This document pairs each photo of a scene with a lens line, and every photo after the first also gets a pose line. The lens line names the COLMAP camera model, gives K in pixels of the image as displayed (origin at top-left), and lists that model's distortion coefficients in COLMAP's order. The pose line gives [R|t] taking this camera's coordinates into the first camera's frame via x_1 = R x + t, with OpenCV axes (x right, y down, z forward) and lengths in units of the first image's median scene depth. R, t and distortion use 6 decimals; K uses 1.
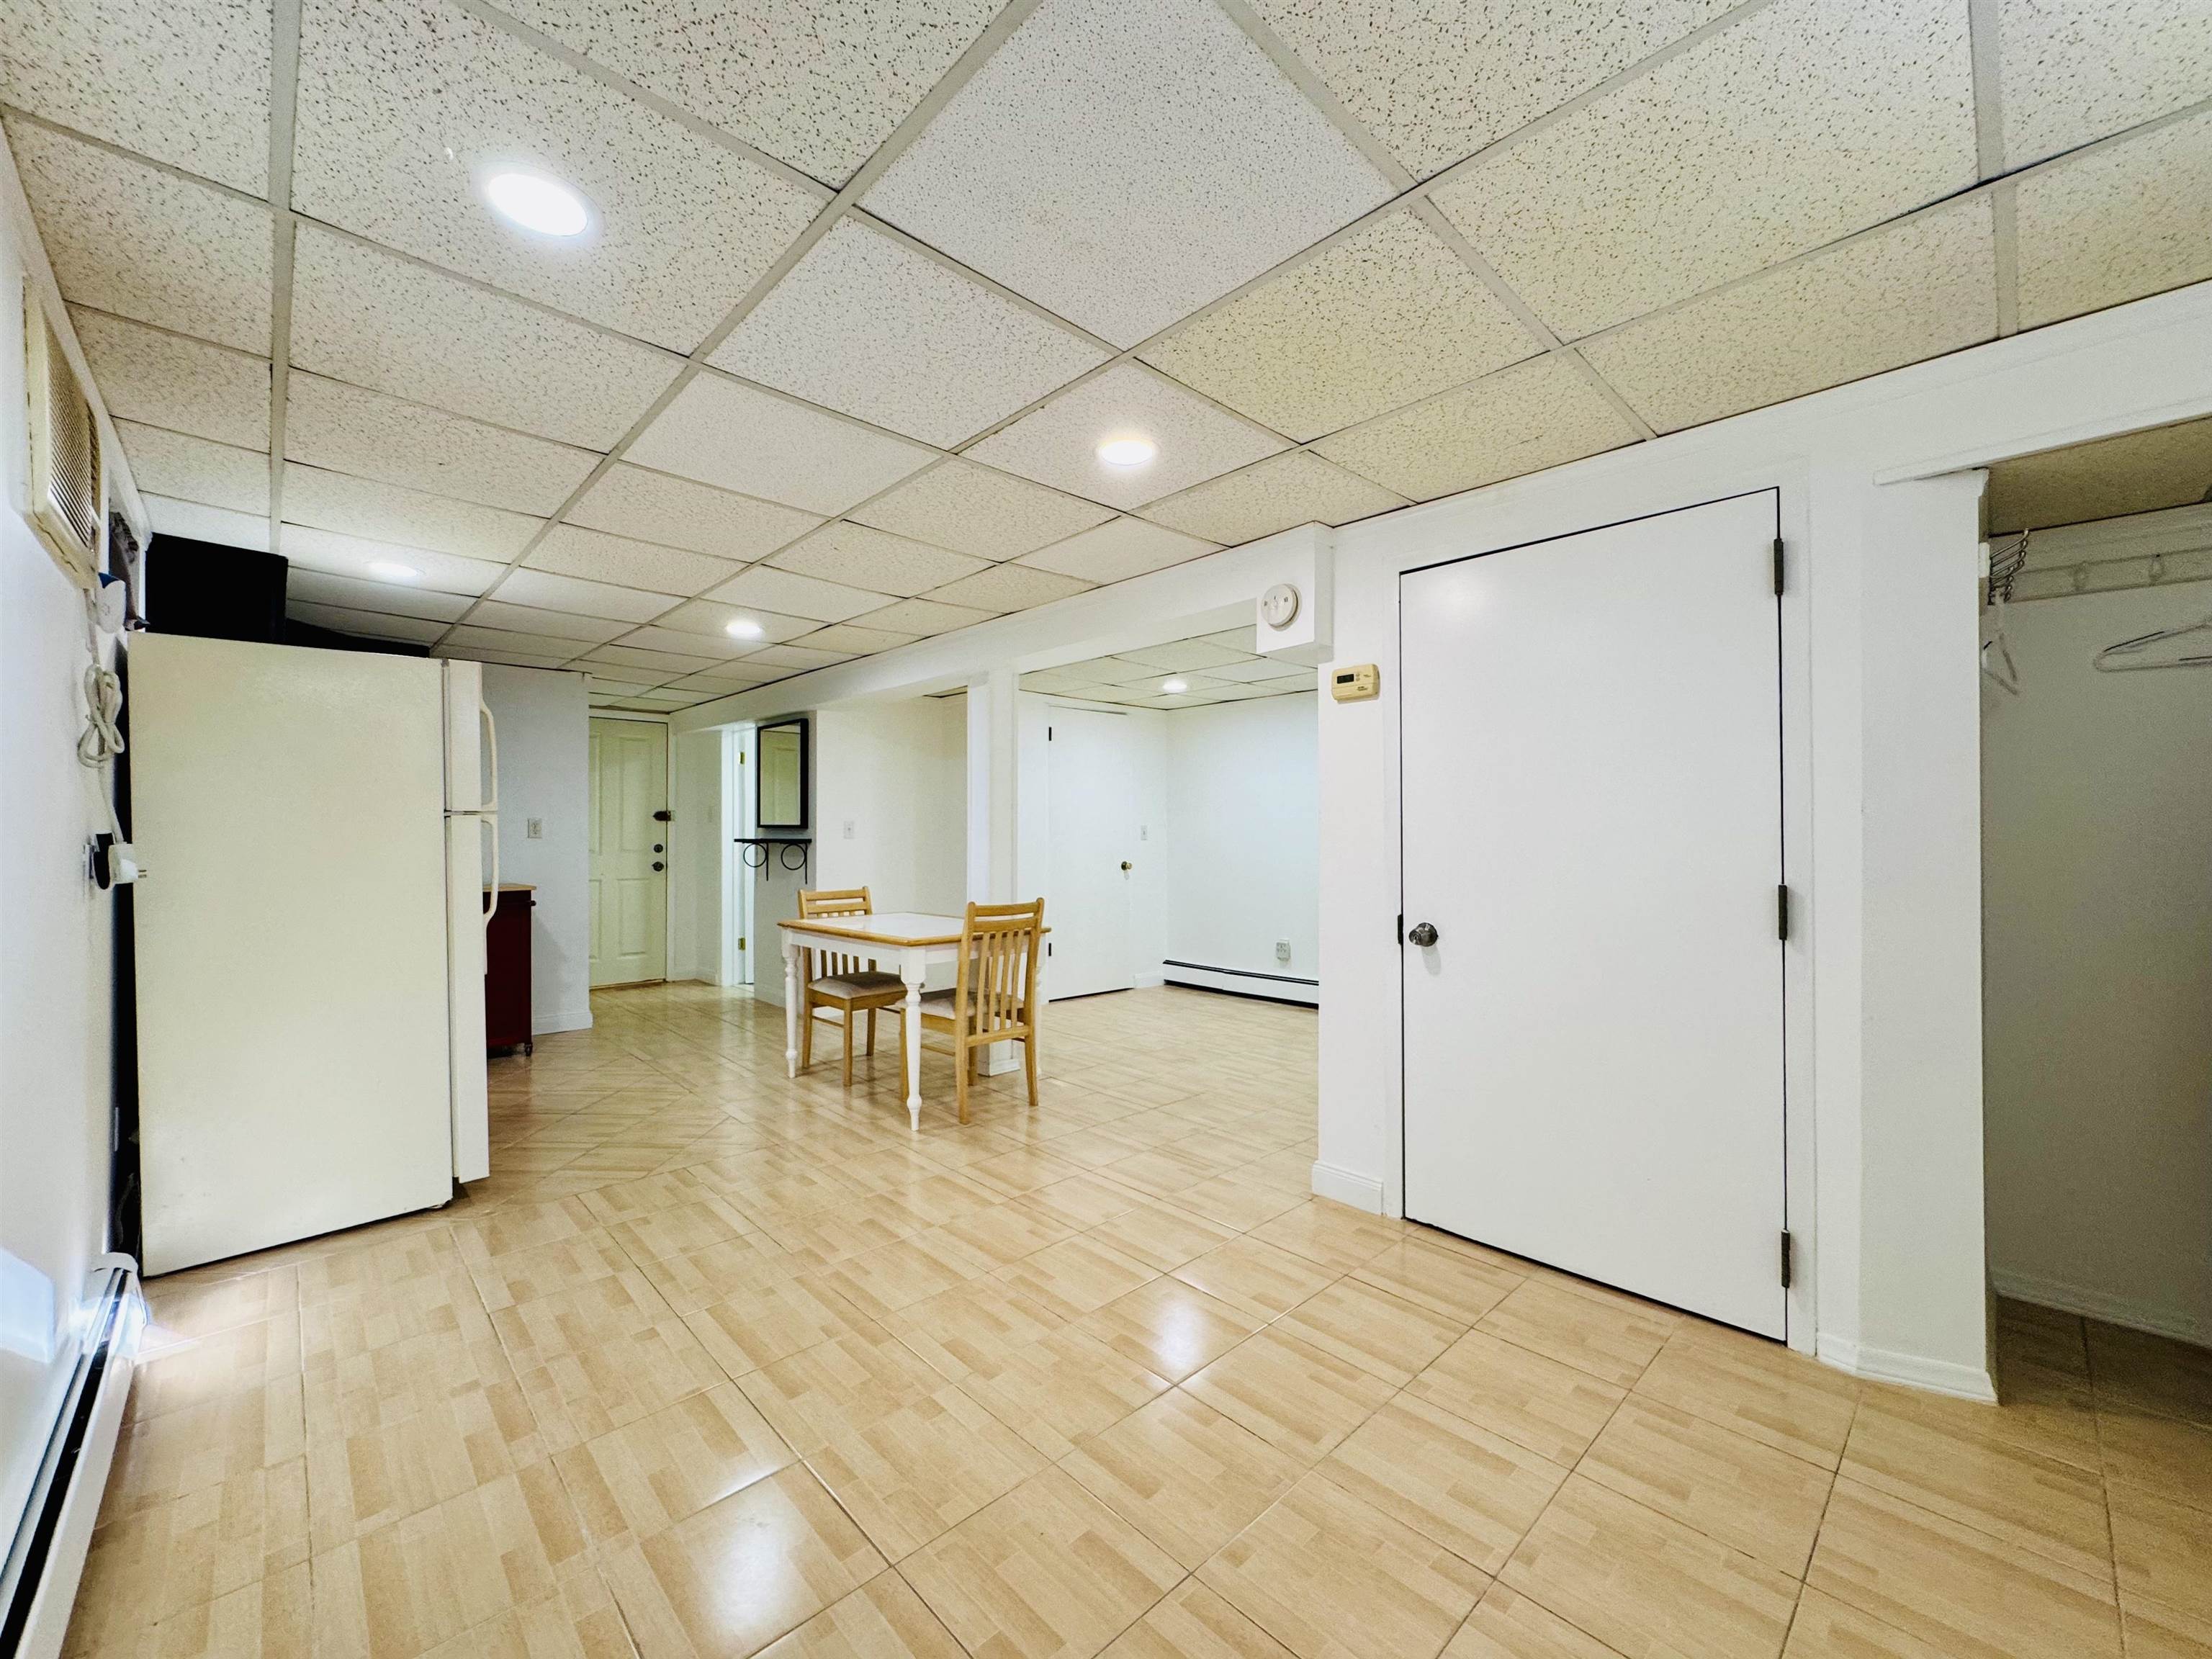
lens RADIAL K [[885.3, 0, 1098.6], [0, 885.3, 827.2], [0, 0, 1]] dist [-0.001687, 0.000339]
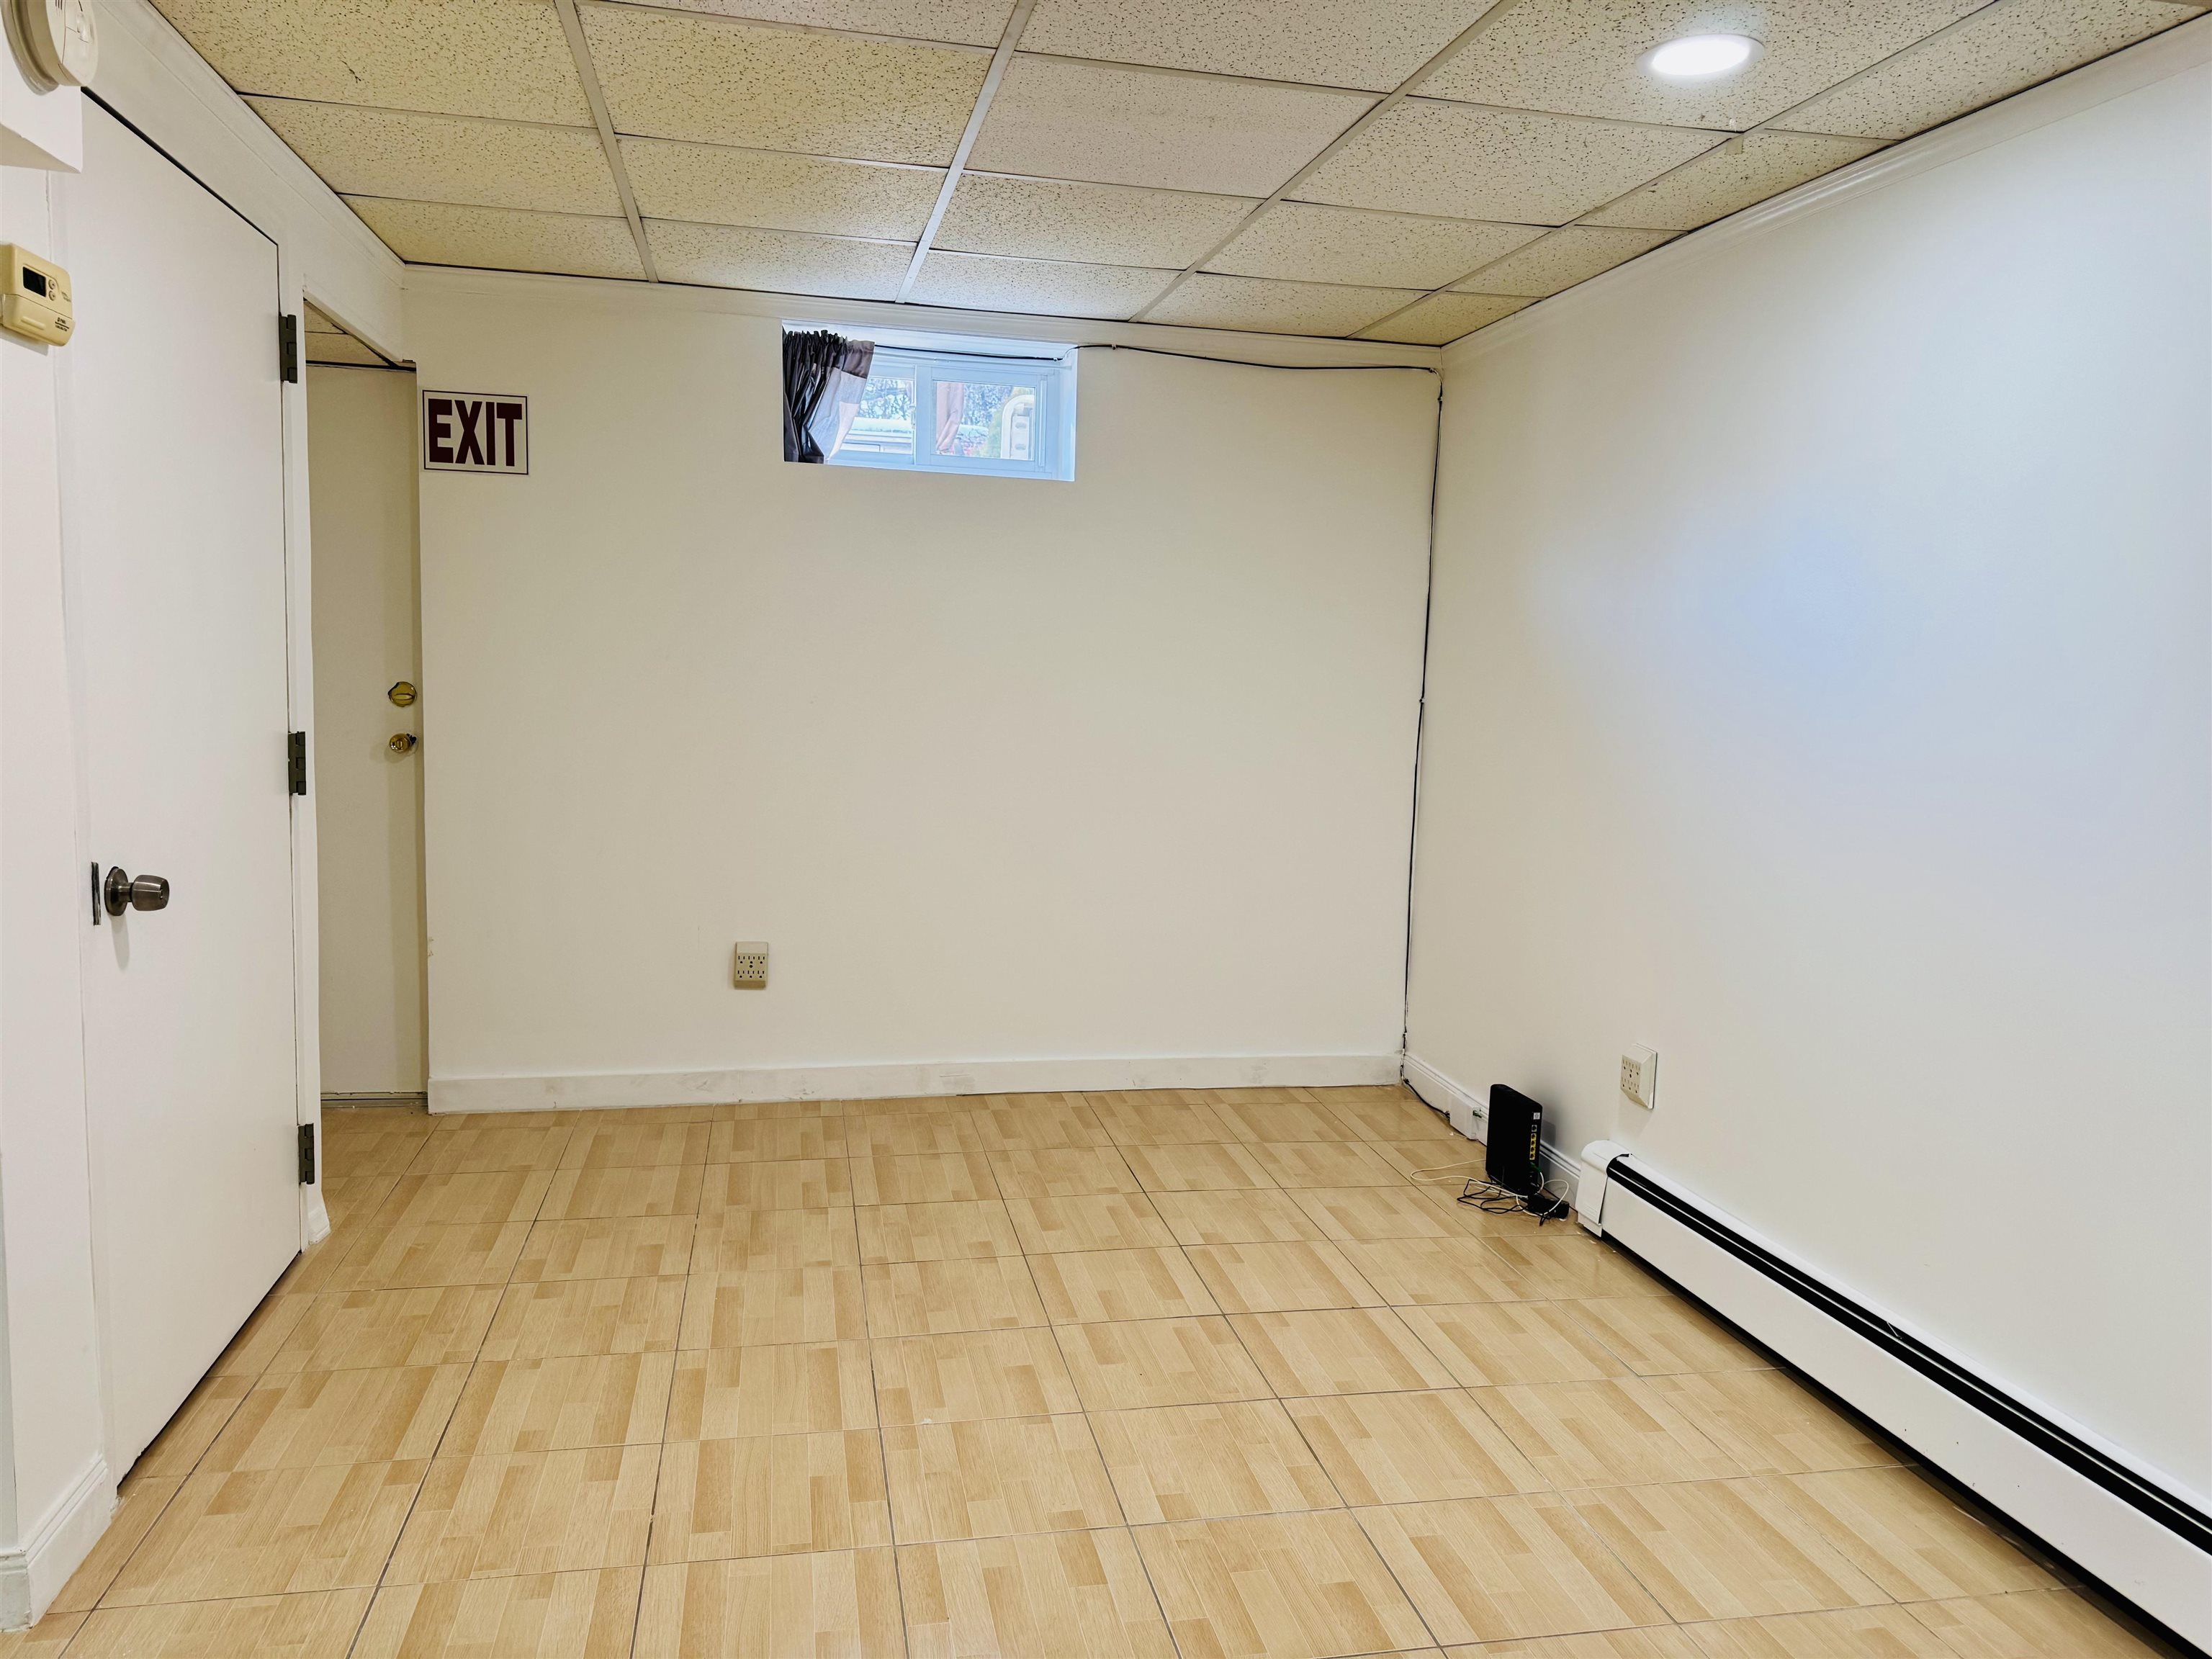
lens RADIAL K [[1551.3, 0, 1114.3], [0, 1551.3, 818.0], [0, 0, 1]] dist [0.071477, -0.057975]
pose [[-0.855985, -0.081114, 0.510598, -0.596302], [-0.039589, 0.995000, 0.091699, -0.021173], [-0.515483, 0.058279, -0.854916, 1.638524]]
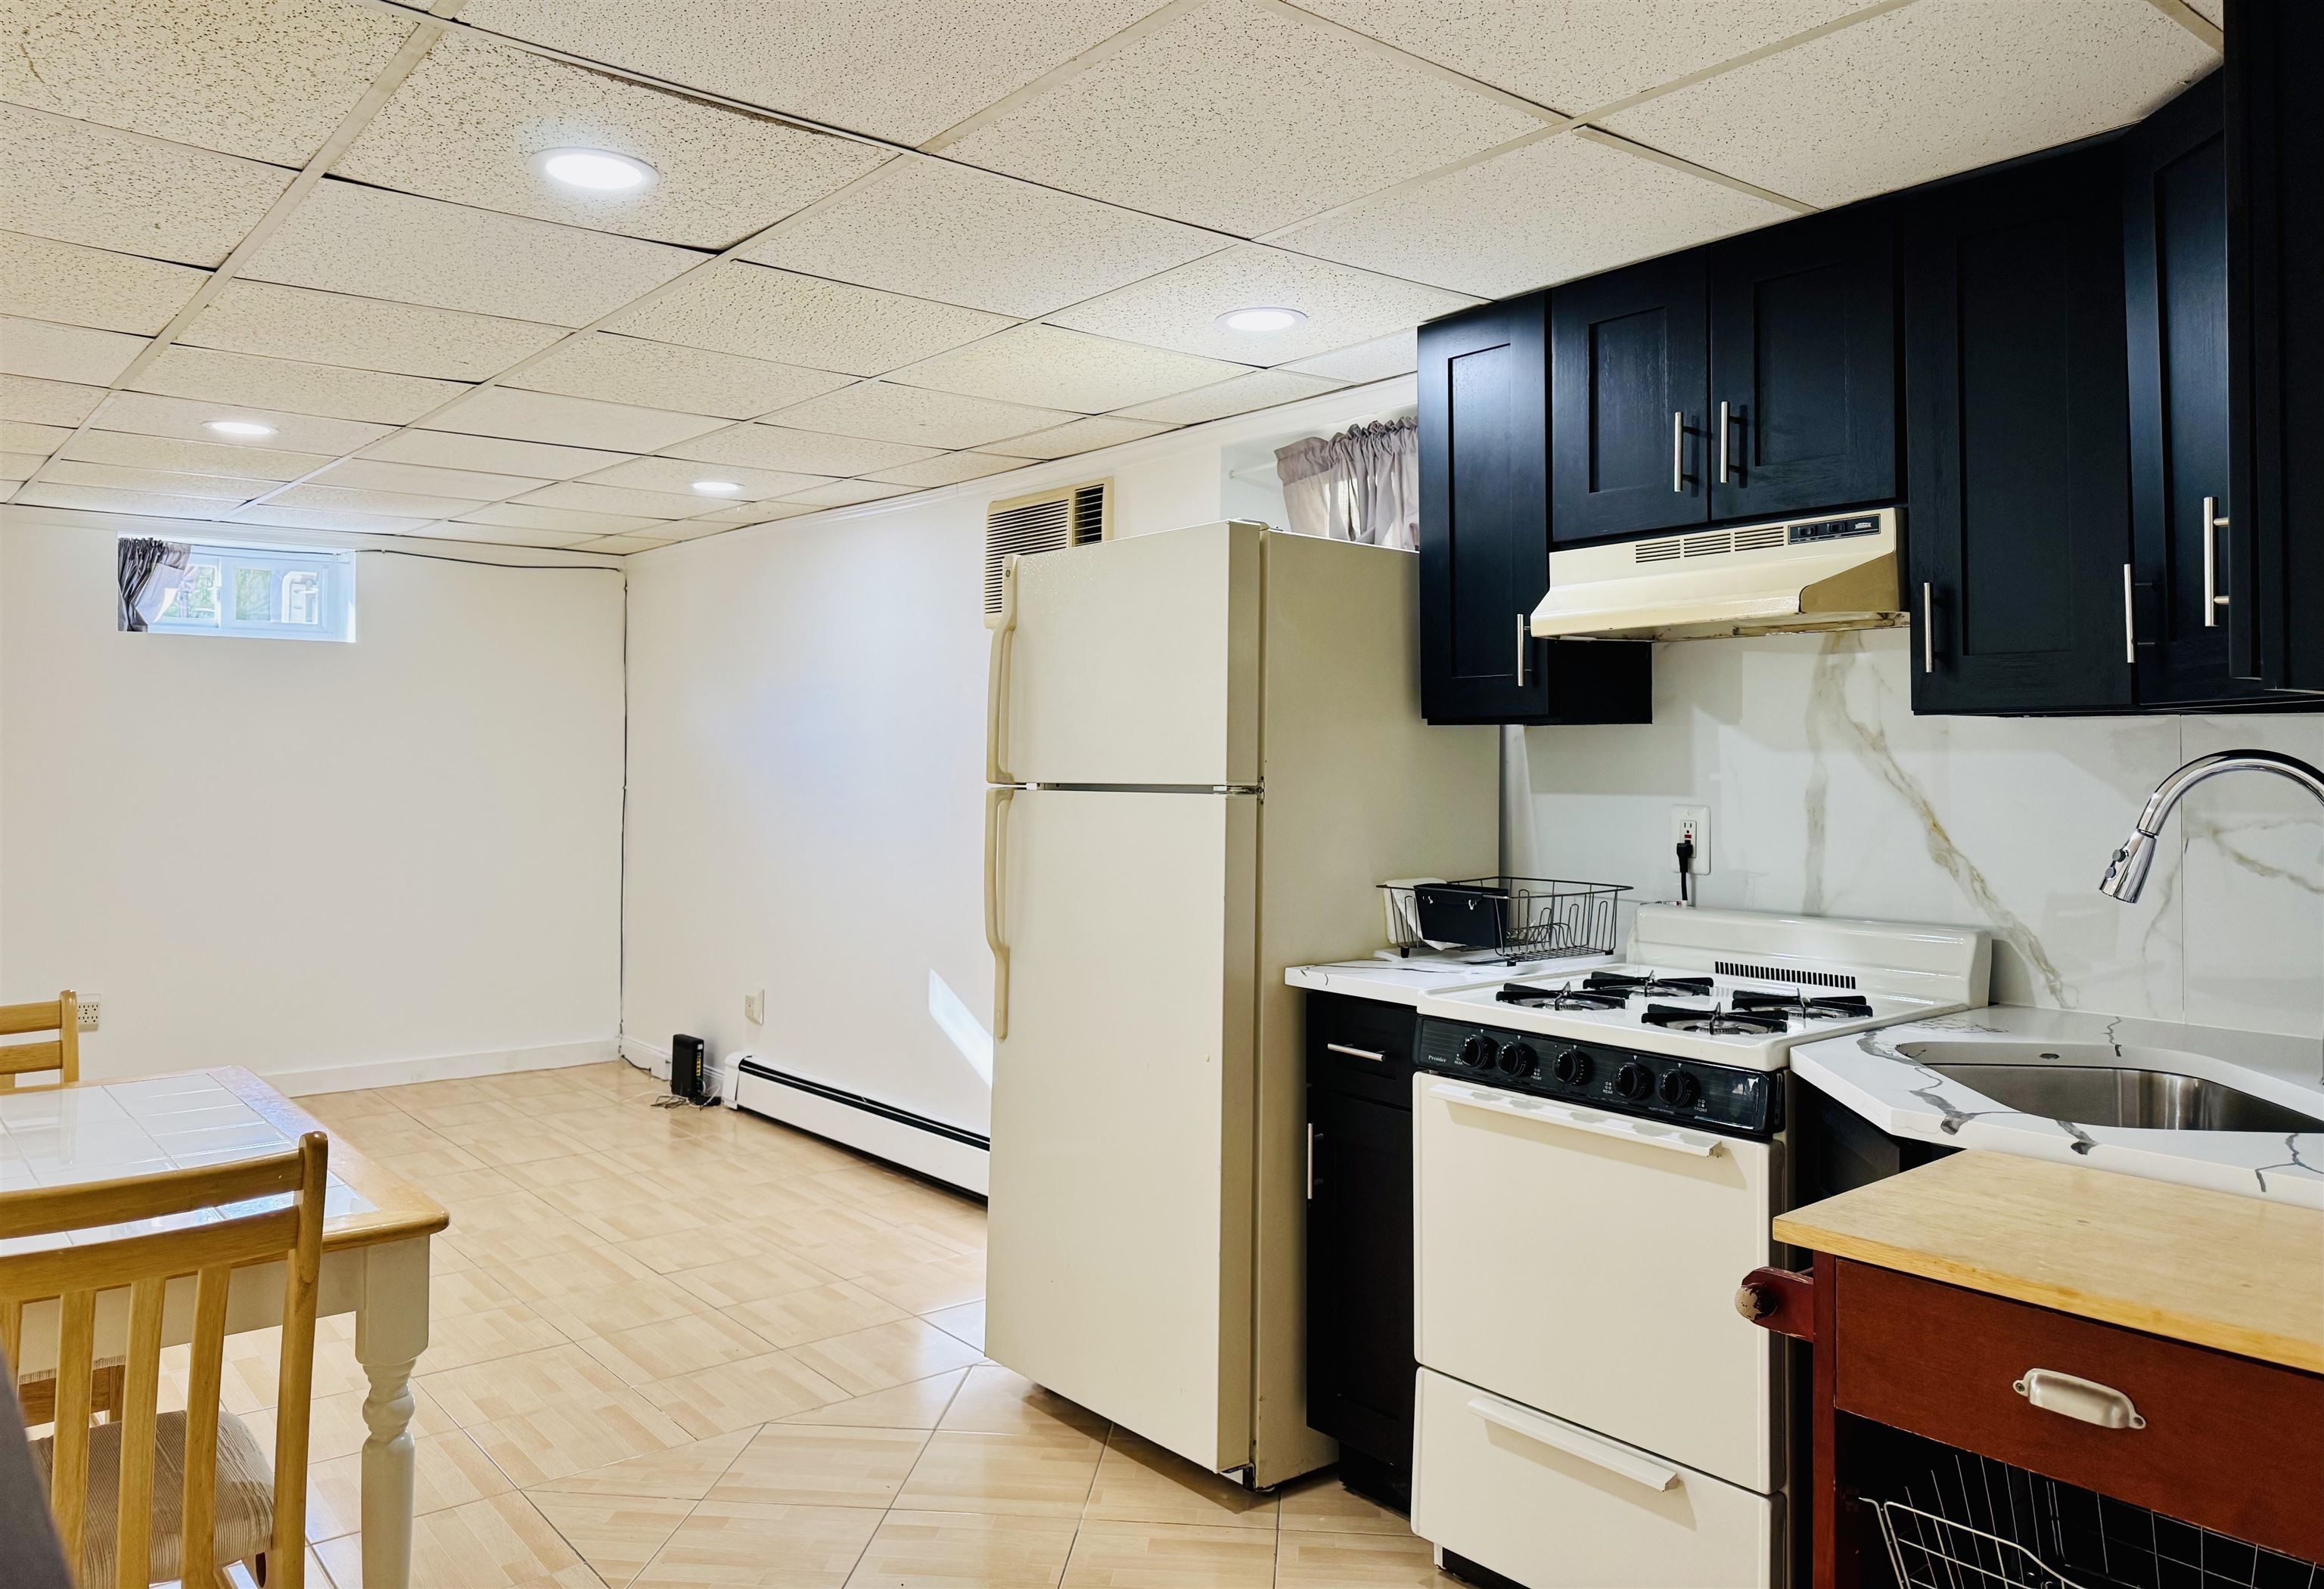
lens RADIAL K [[1628.5, 0, 1144.2], [0, 1628.5, 718.3], [0, 0, 1]] dist [0.023008, -0.024611]
pose [[-0.997266, 0.001528, 0.073886, -1.094137], [-0.000850, 0.999483, -0.032138, -0.032529], [-0.073897, -0.032113, -0.996749, 2.673562]]
